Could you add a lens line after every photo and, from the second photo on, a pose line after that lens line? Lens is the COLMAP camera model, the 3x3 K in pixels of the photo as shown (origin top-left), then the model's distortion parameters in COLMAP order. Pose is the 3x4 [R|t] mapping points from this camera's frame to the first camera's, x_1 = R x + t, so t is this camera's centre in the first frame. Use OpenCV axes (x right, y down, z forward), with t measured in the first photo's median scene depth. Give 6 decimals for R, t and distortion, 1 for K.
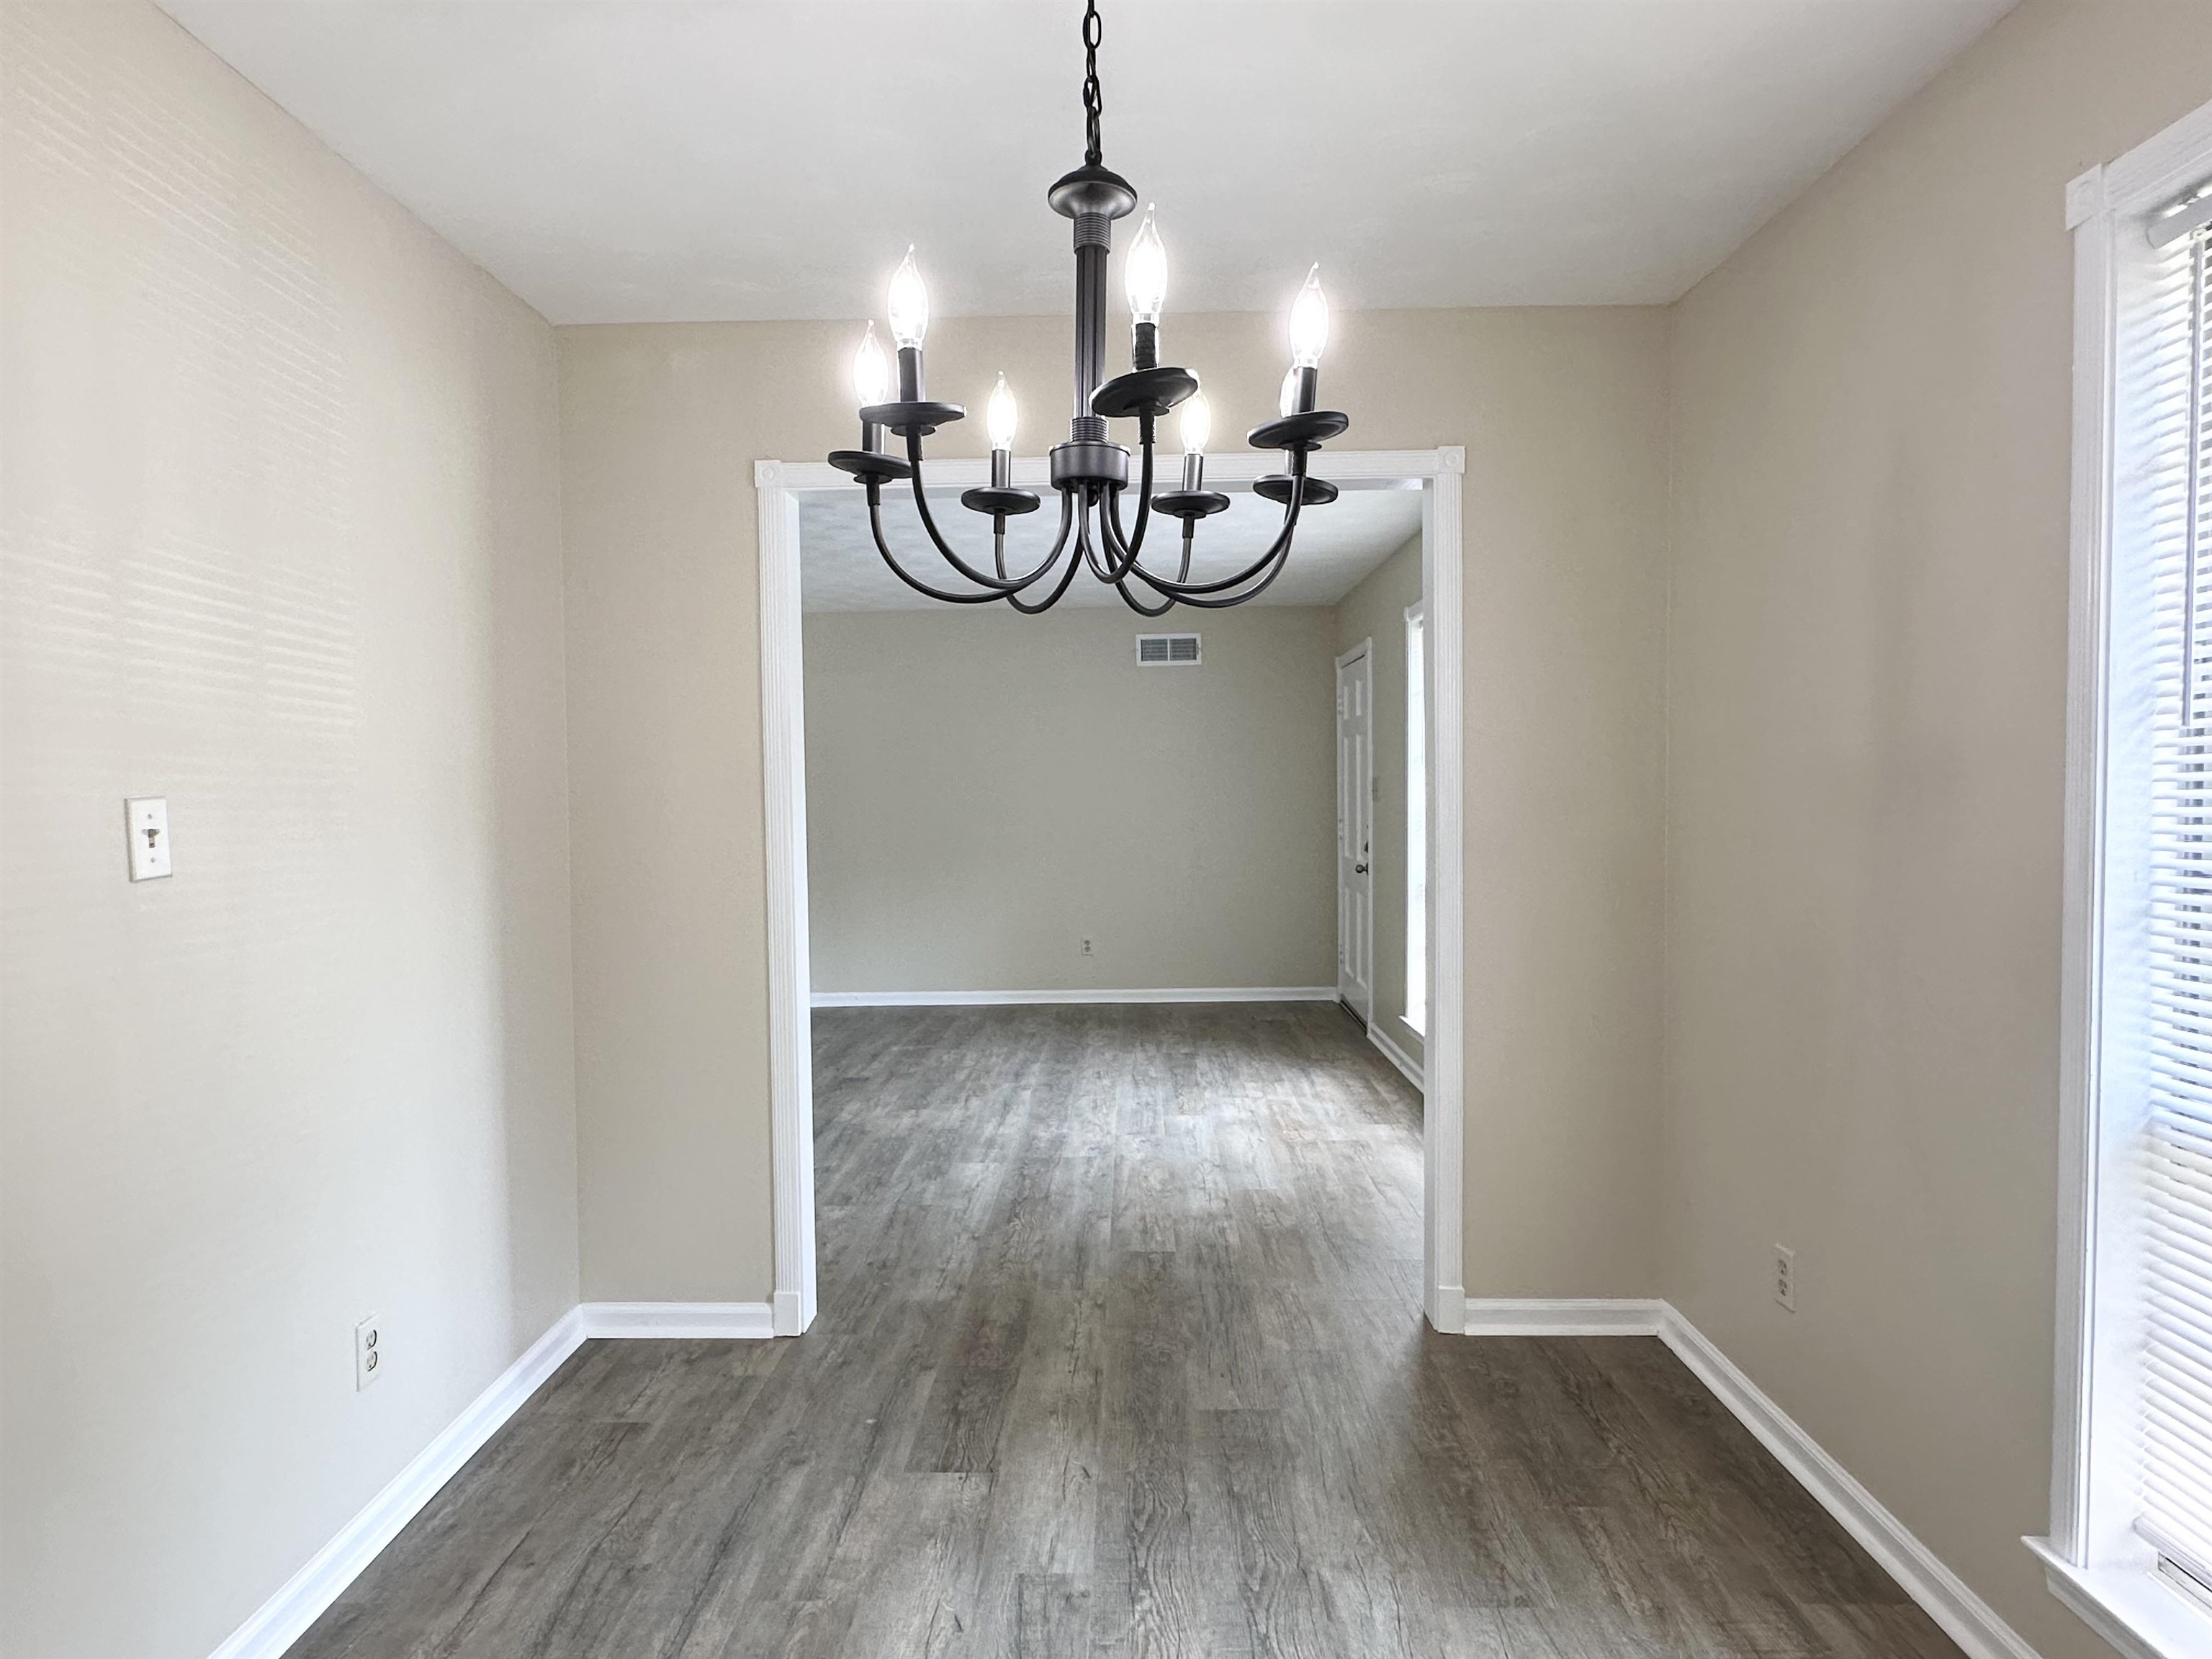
lens RADIAL K [[1260.1, 0, 1106.0], [0, 1260.1, 829.5], [0, 0, 1]] dist [0.003344, -0.000015]
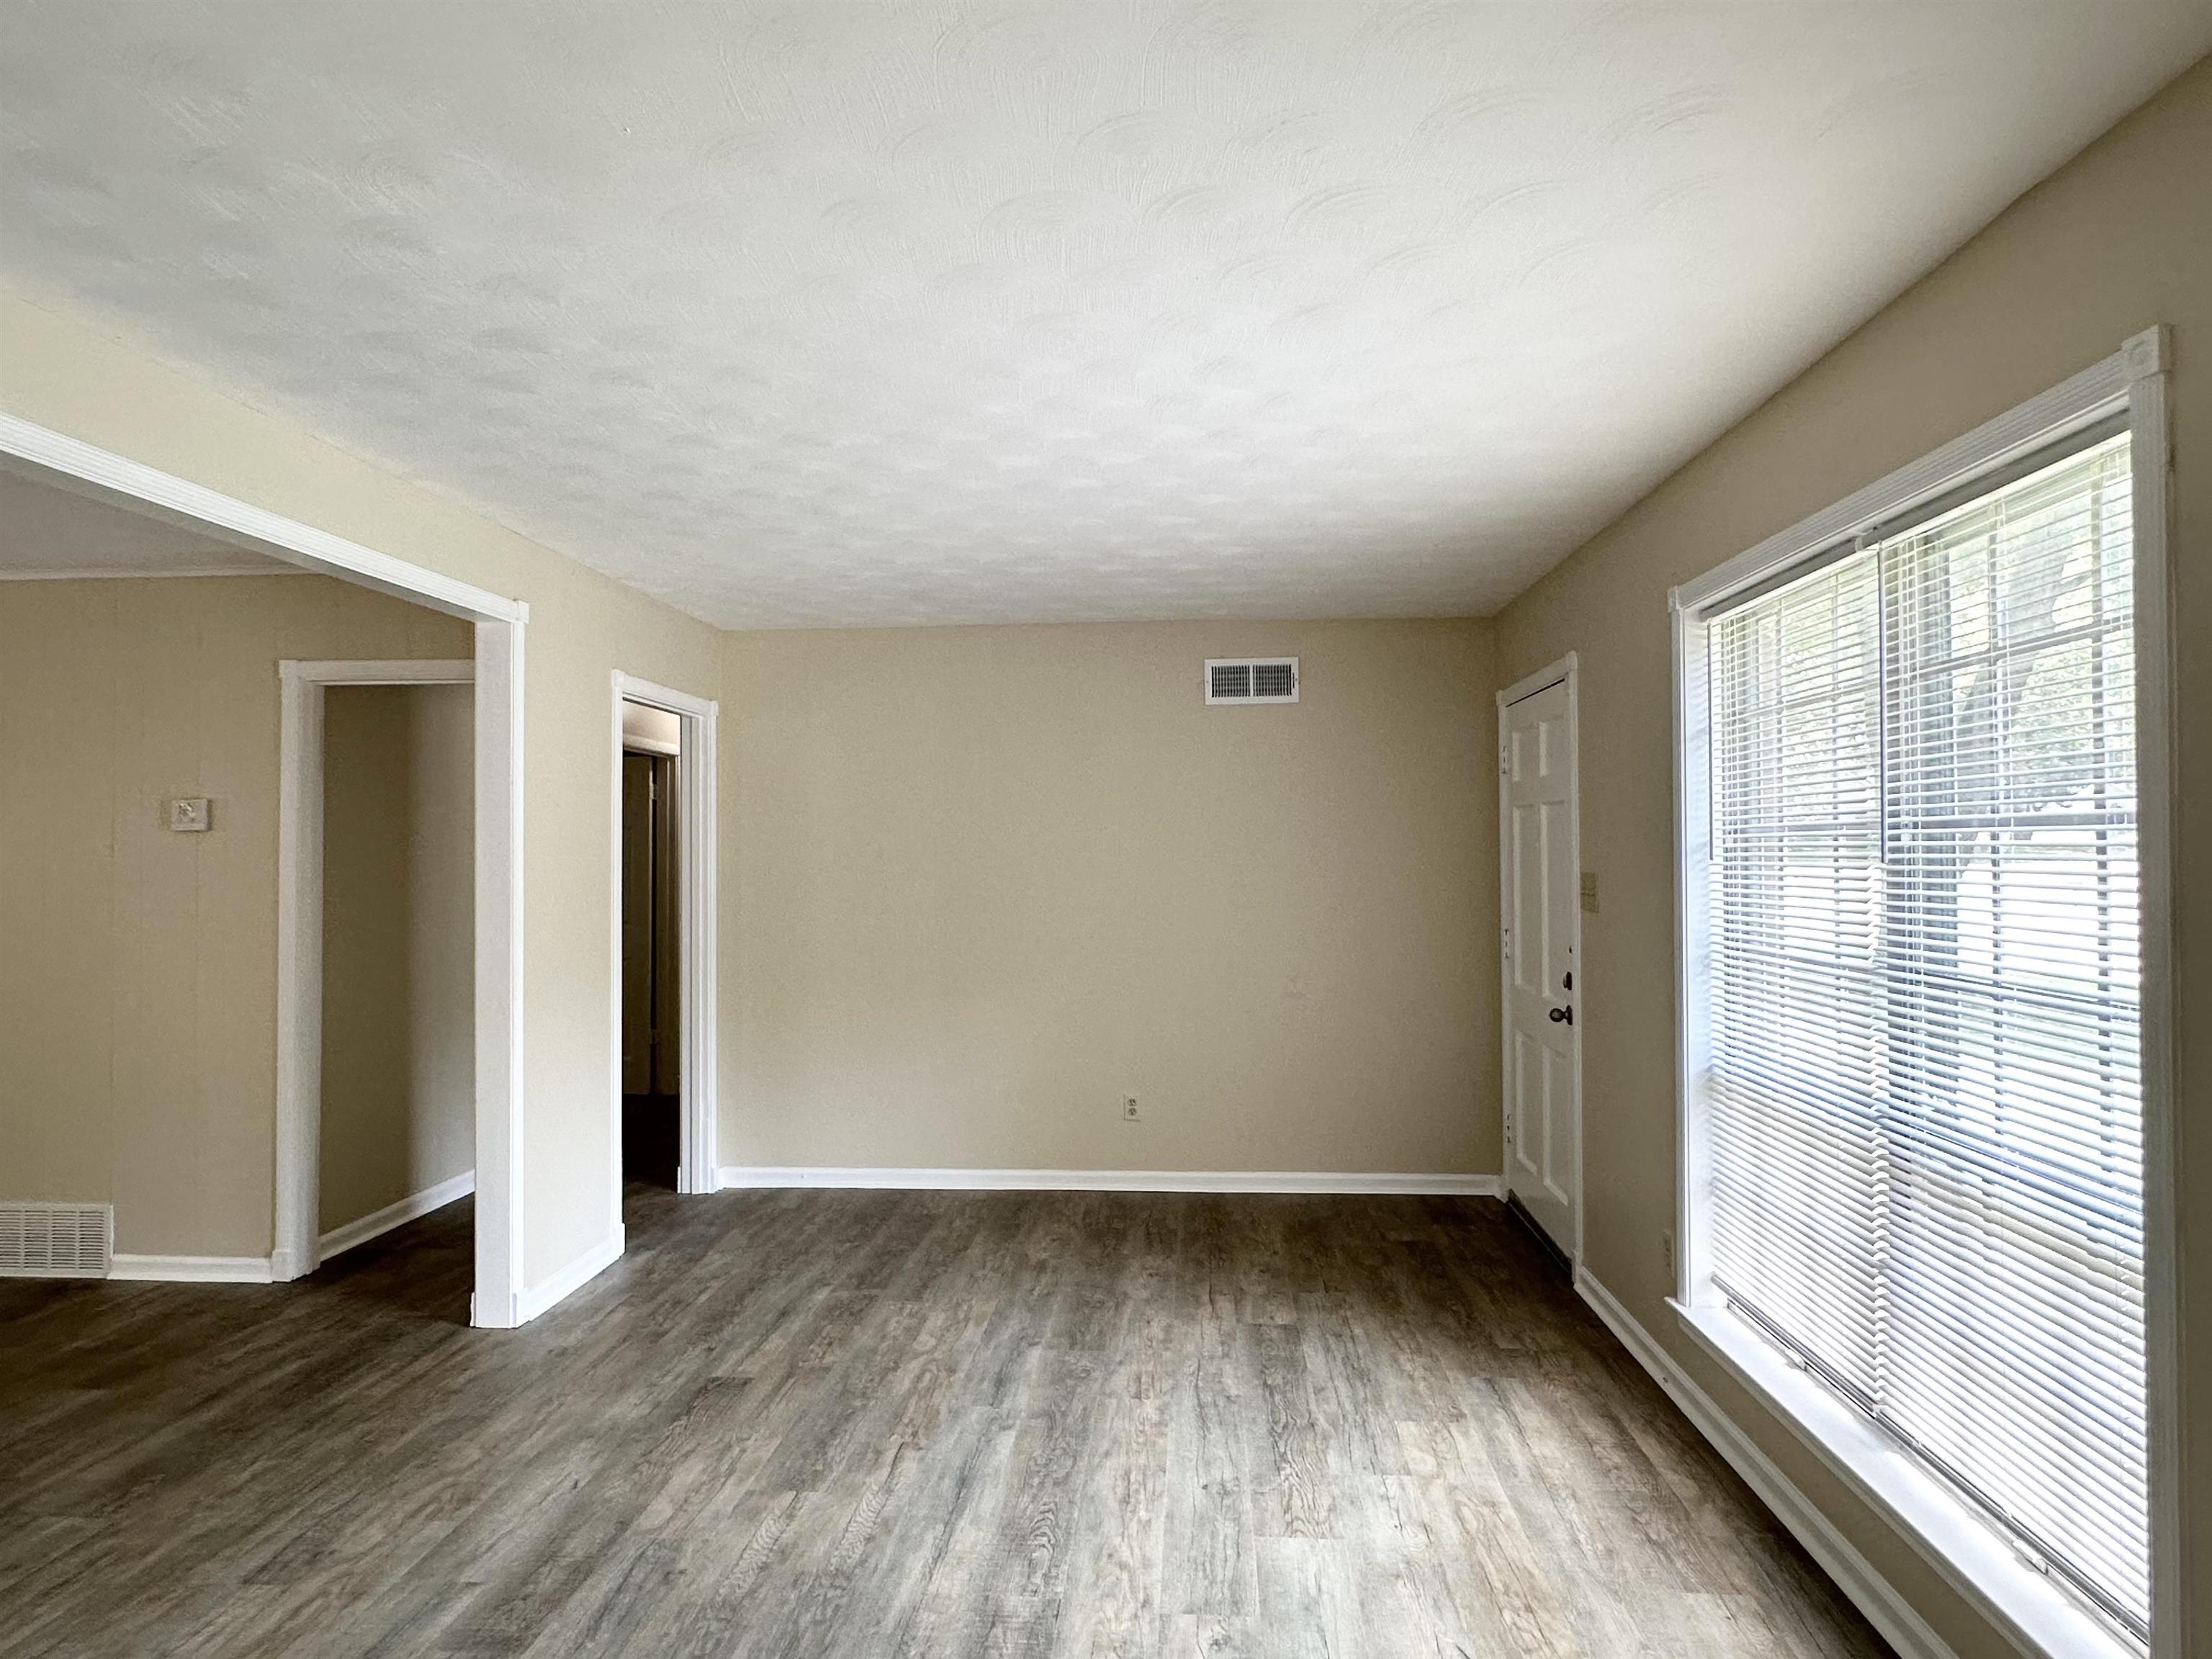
lens RADIAL K [[1260.1, 0, 1106.0], [0, 1260.1, 829.5], [0, 0, 1]] dist [0.003344, -0.000015]
pose [[0.998577, 0.005712, -0.053019, 0.008707], [-0.008393, 0.998689, -0.050496, -0.032004], [0.052661, 0.050869, 0.997316, 0.399017]]
